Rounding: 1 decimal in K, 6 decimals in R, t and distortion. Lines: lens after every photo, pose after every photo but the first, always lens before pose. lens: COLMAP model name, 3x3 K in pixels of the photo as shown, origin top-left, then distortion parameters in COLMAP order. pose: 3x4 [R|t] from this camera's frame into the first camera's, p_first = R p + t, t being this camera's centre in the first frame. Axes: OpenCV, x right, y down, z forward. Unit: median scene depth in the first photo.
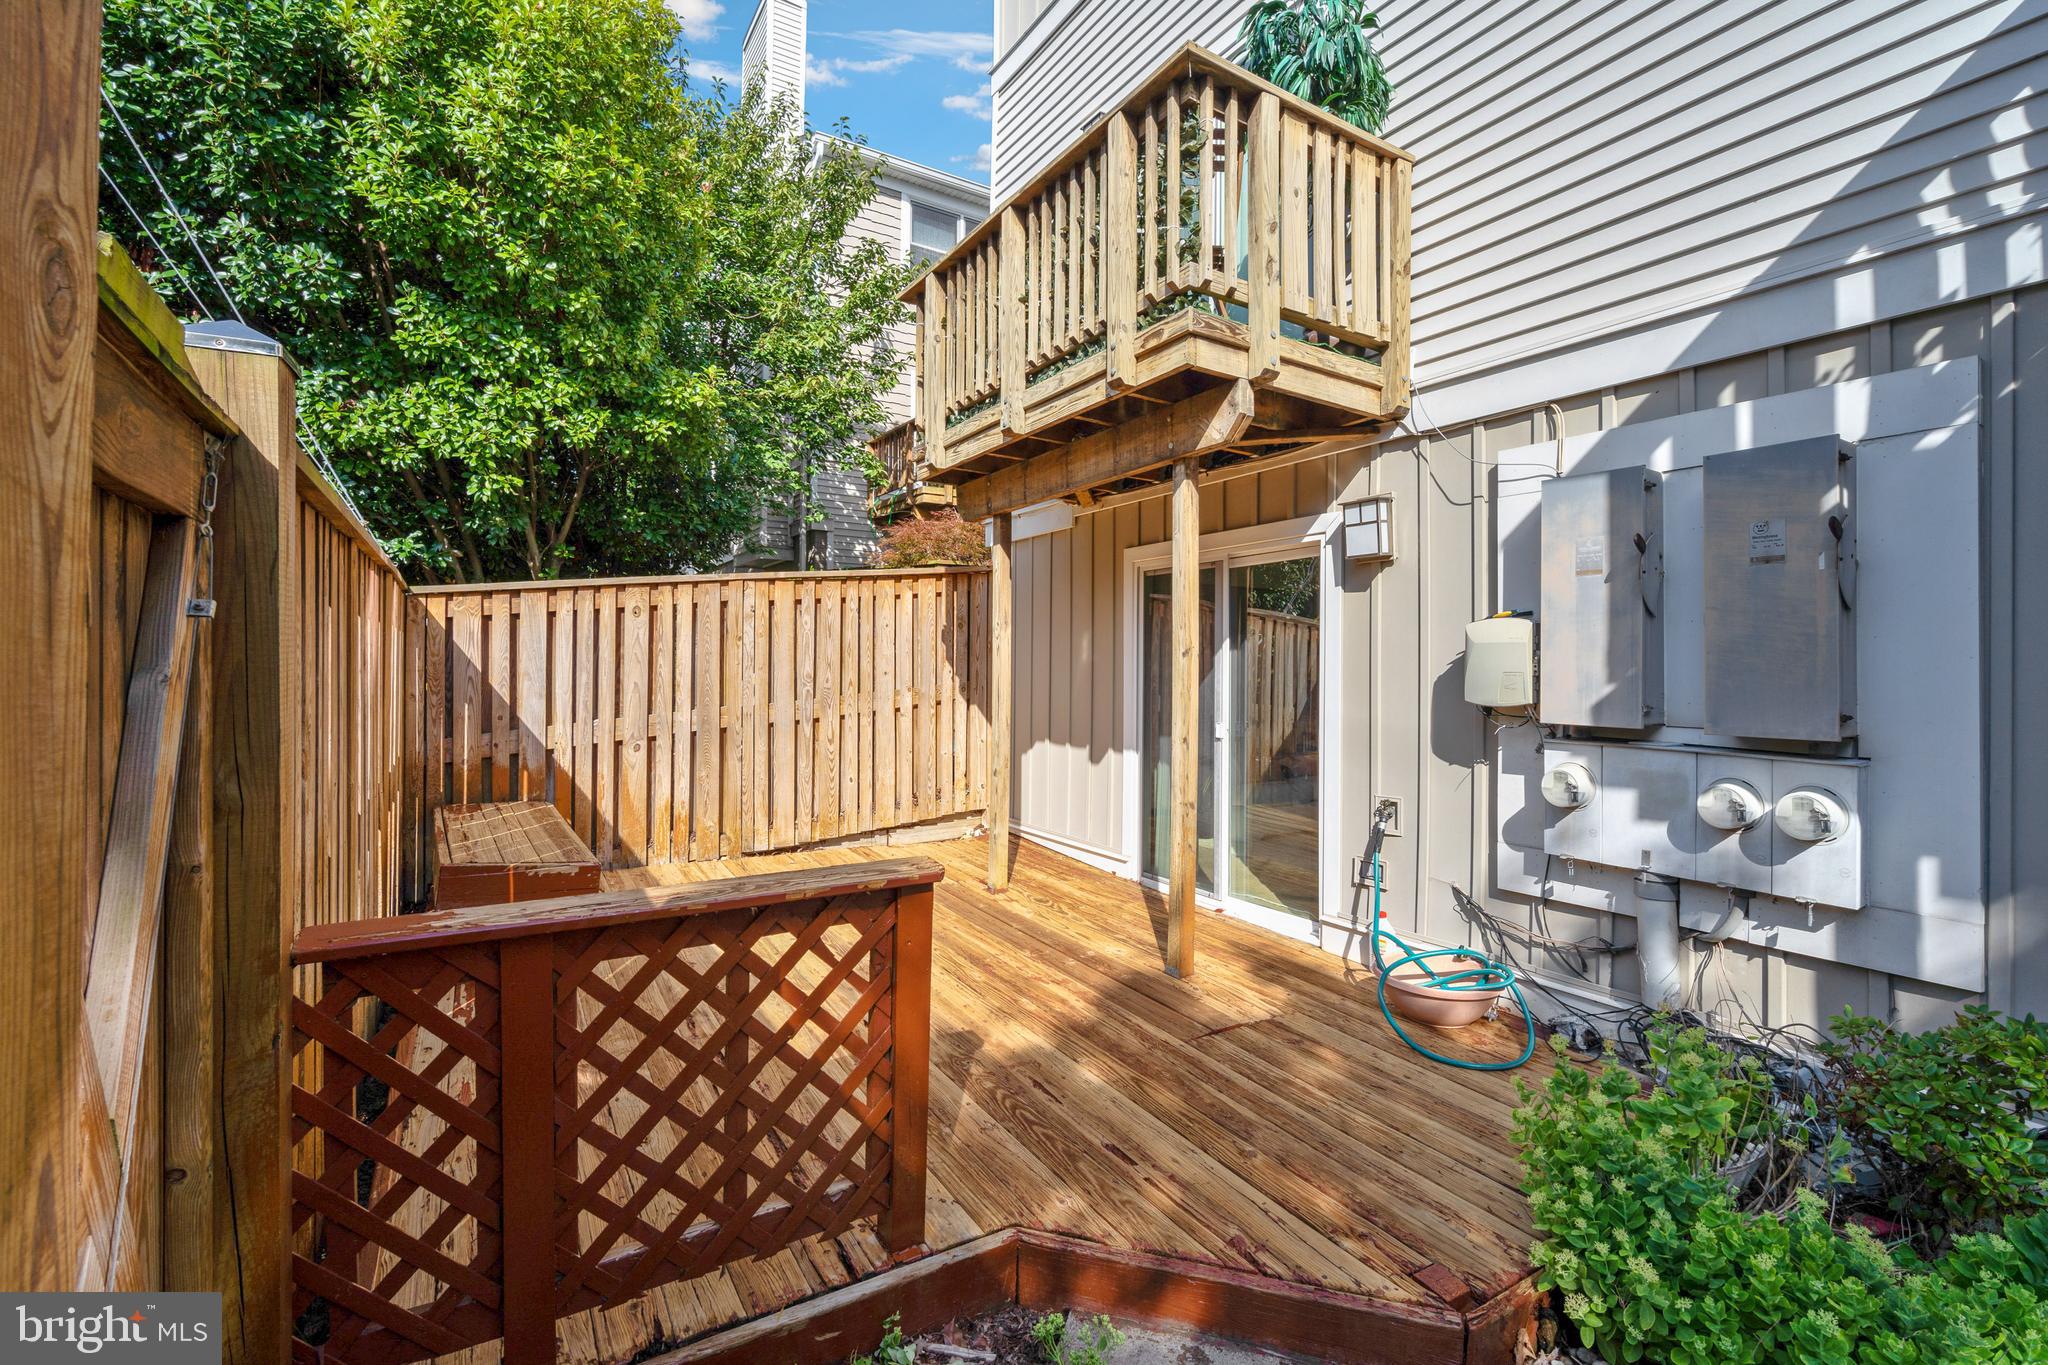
lens RADIAL K [[901.3, 0, 1037.9], [0, 901.3, 659.6], [0, 0, 1]] dist [-0.013302, 0.003833]
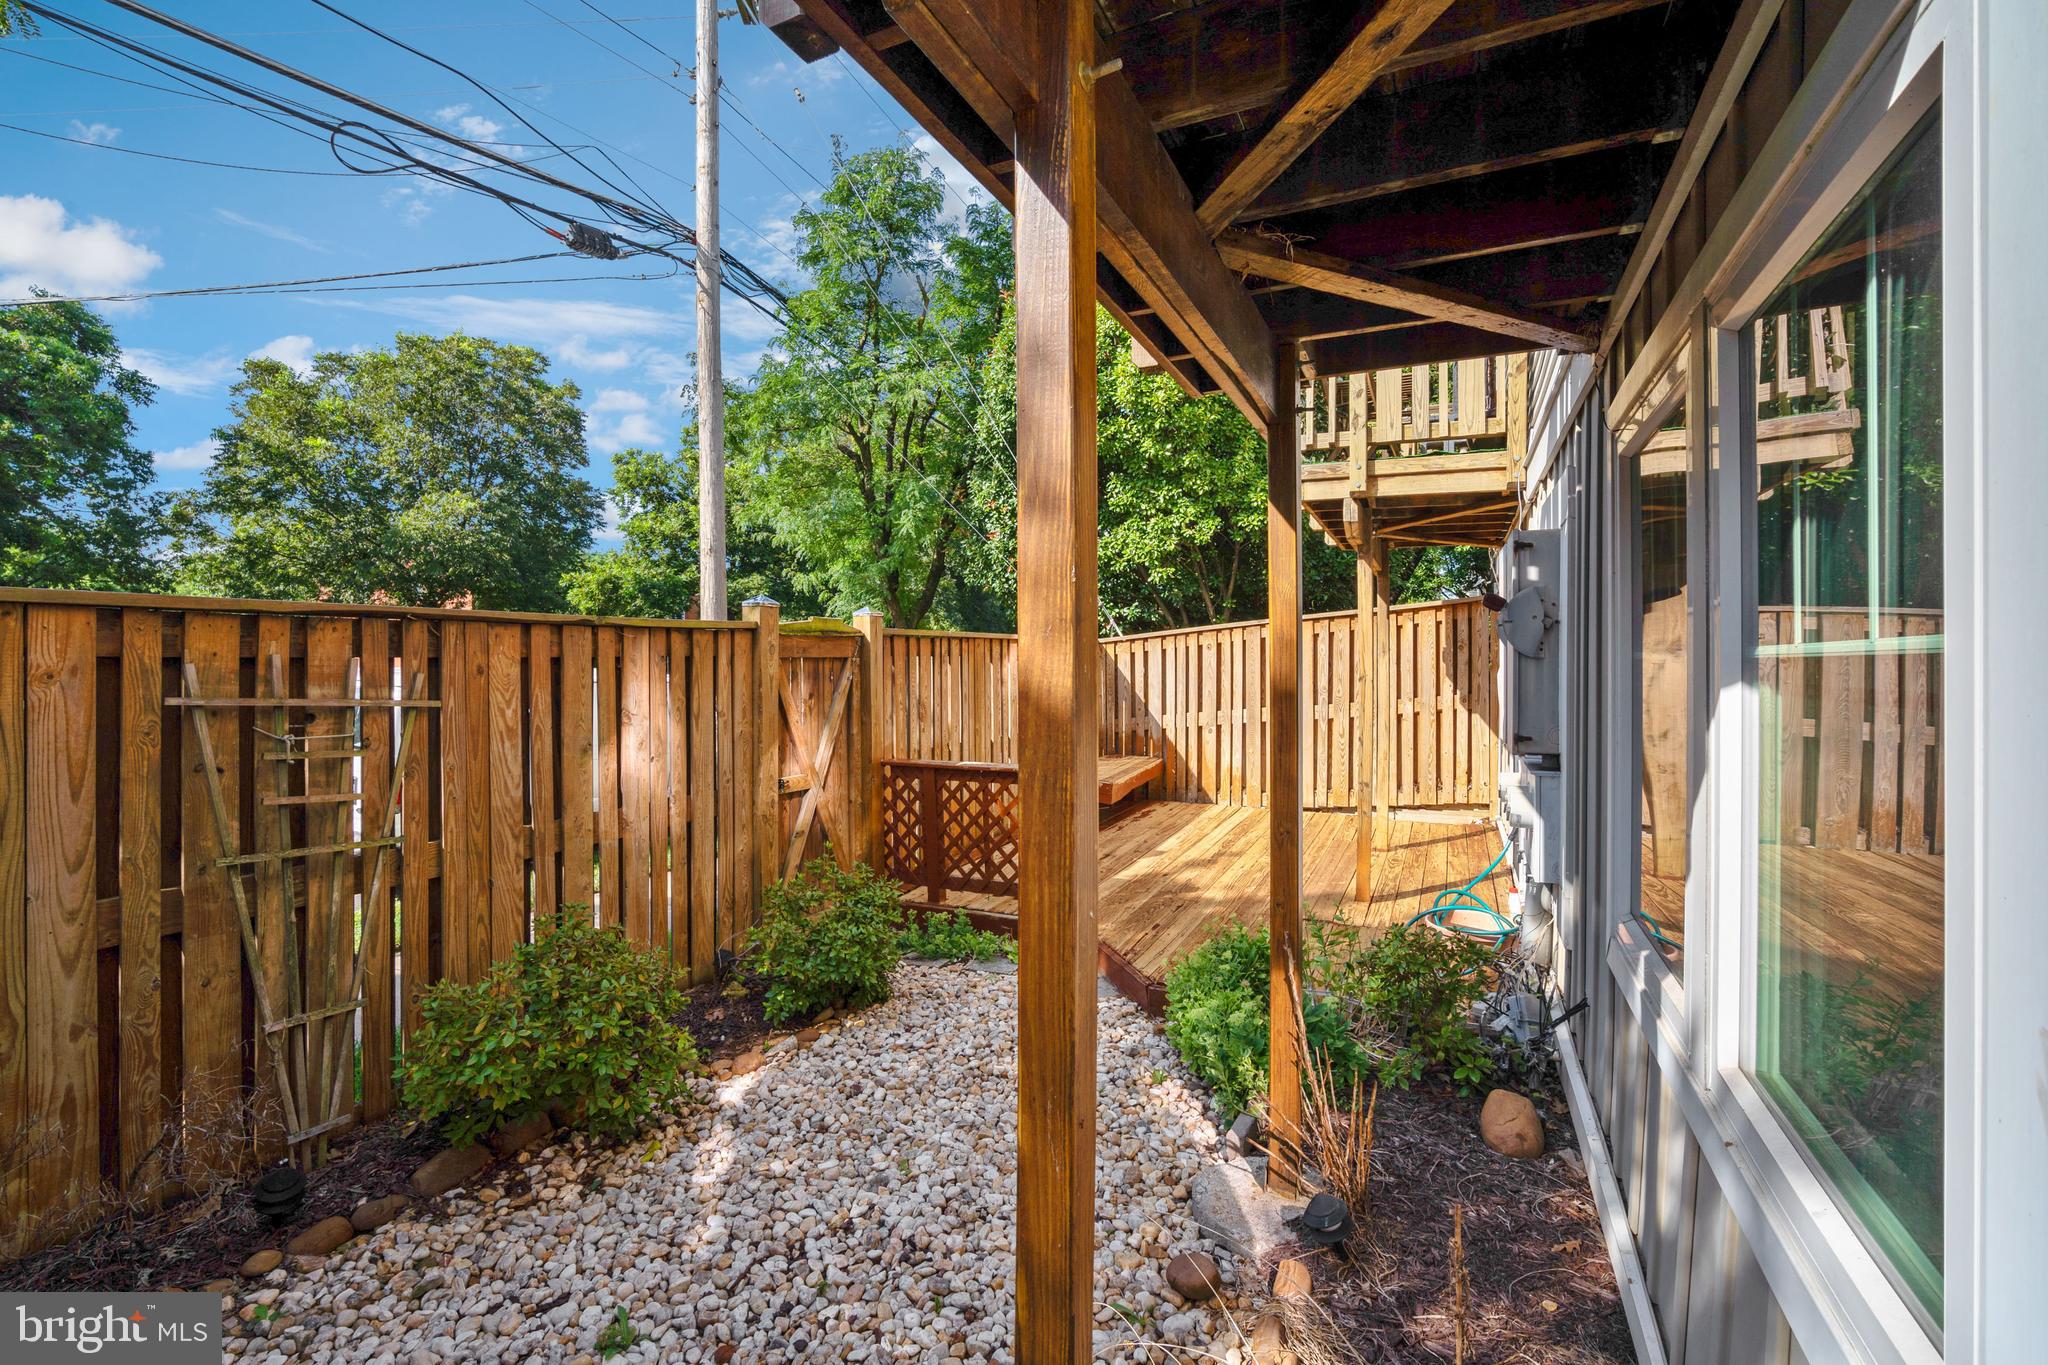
lens RADIAL K [[901.3, 0, 1028.9], [0, 901.3, 660.4], [0, 0, 1]] dist [-0.013302, 0.003833]
pose [[0.551008, -0.010048, -0.834440, 0.807276], [0.009368, 0.999939, -0.005855, -0.025650], [0.834447, -0.004591, 0.551068, -0.185009]]
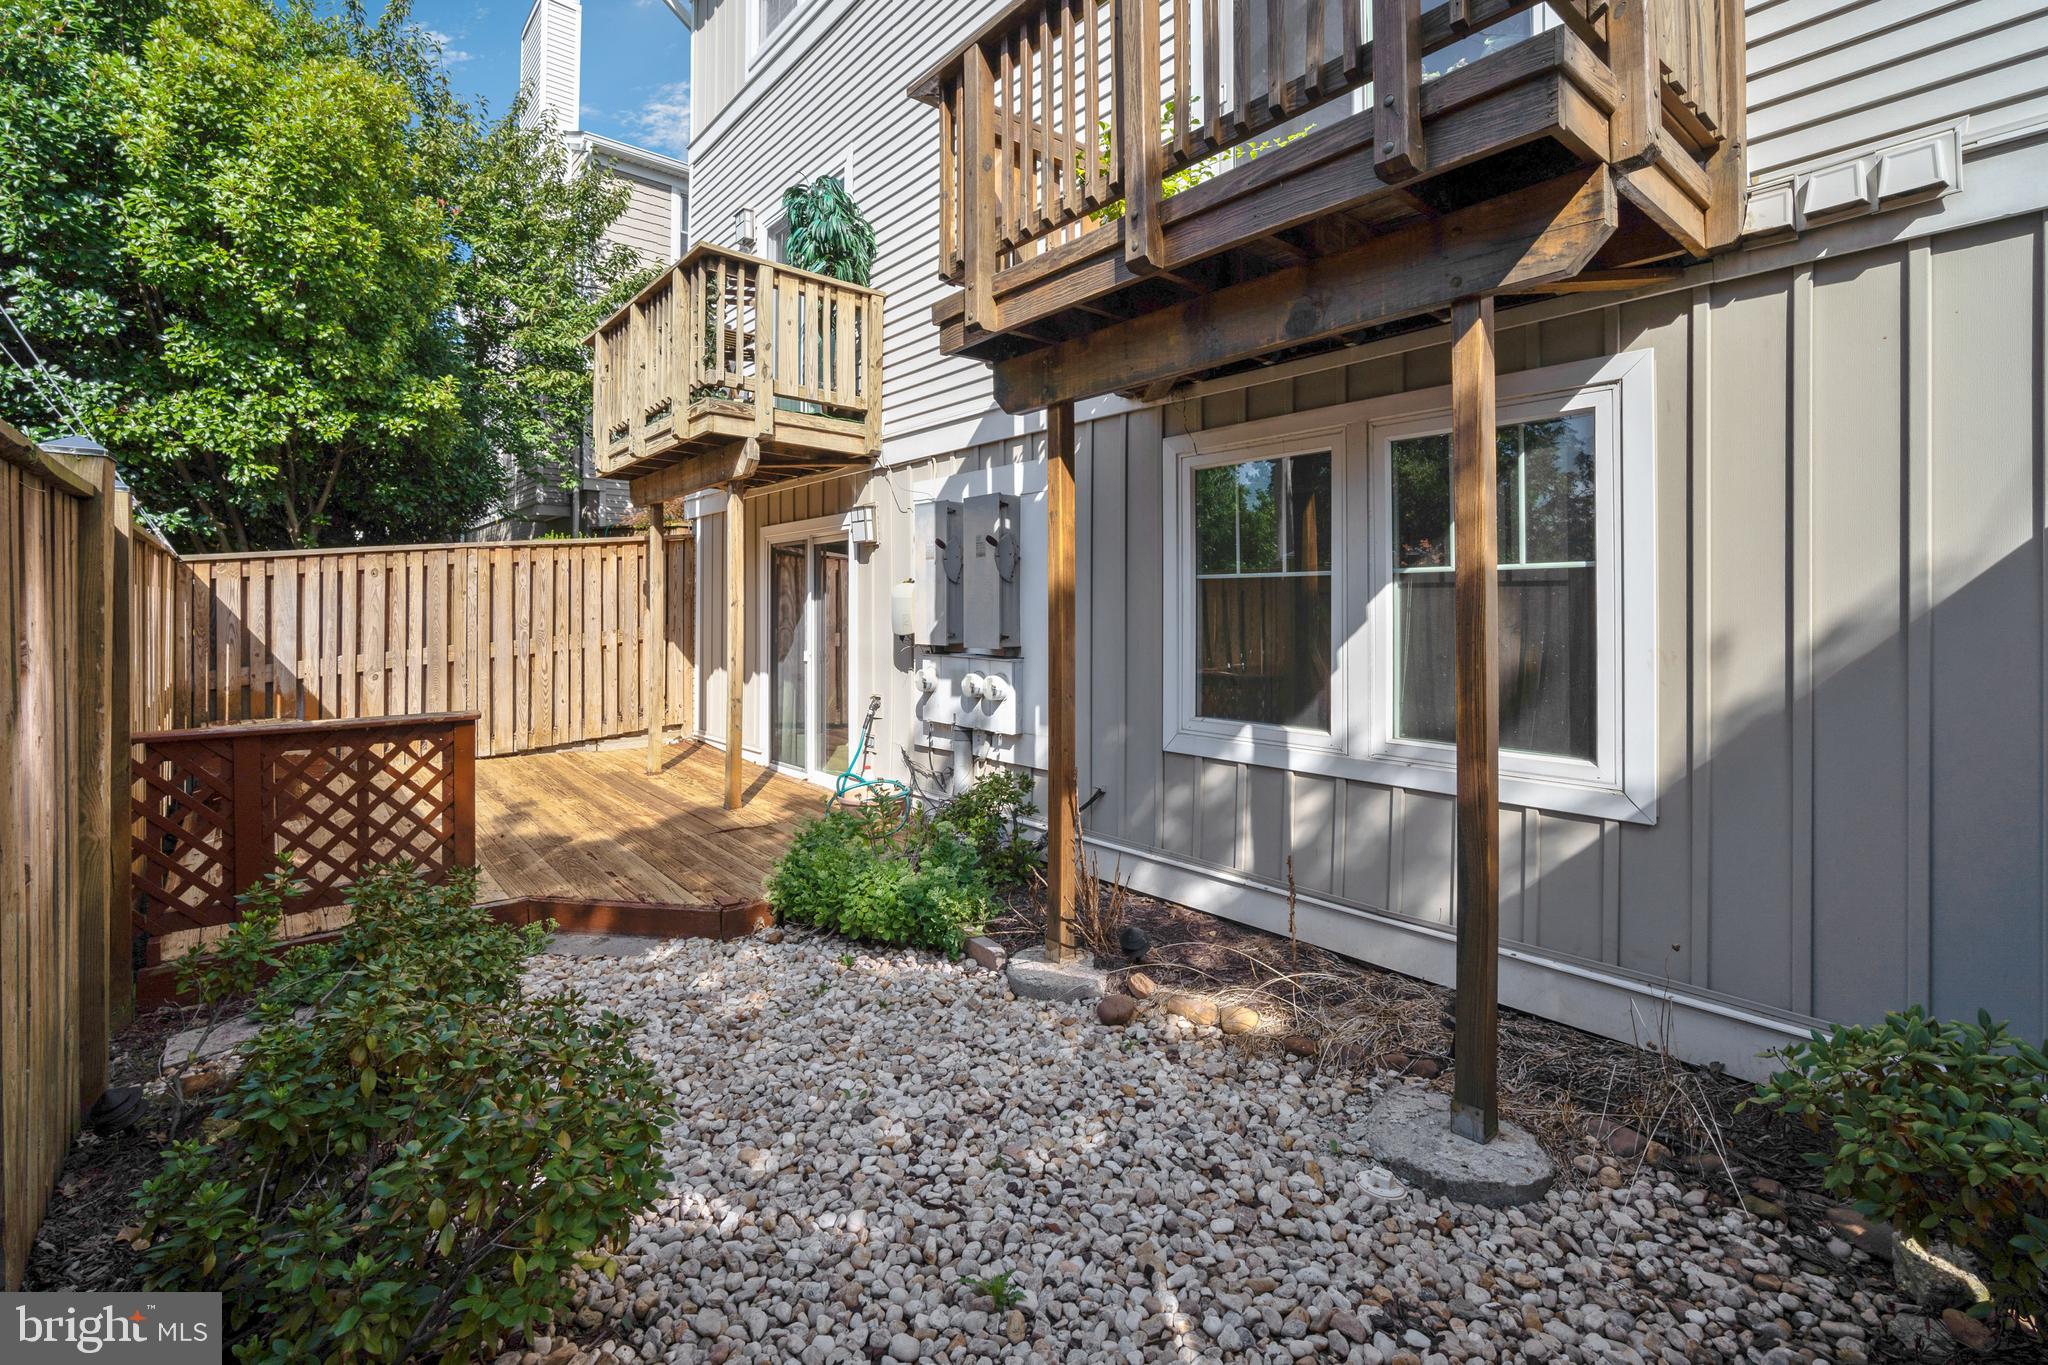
lens RADIAL K [[901.3, 0, 1030.1], [0, 901.3, 602.6], [0, 0, 1]] dist [-0.013302, 0.003833]
pose [[0.987985, -0.005705, 0.154446, 0.324913], [0.005931, 0.999982, -0.001004, -0.003975], [-0.154437, 0.001908, 0.988001, -0.480194]]
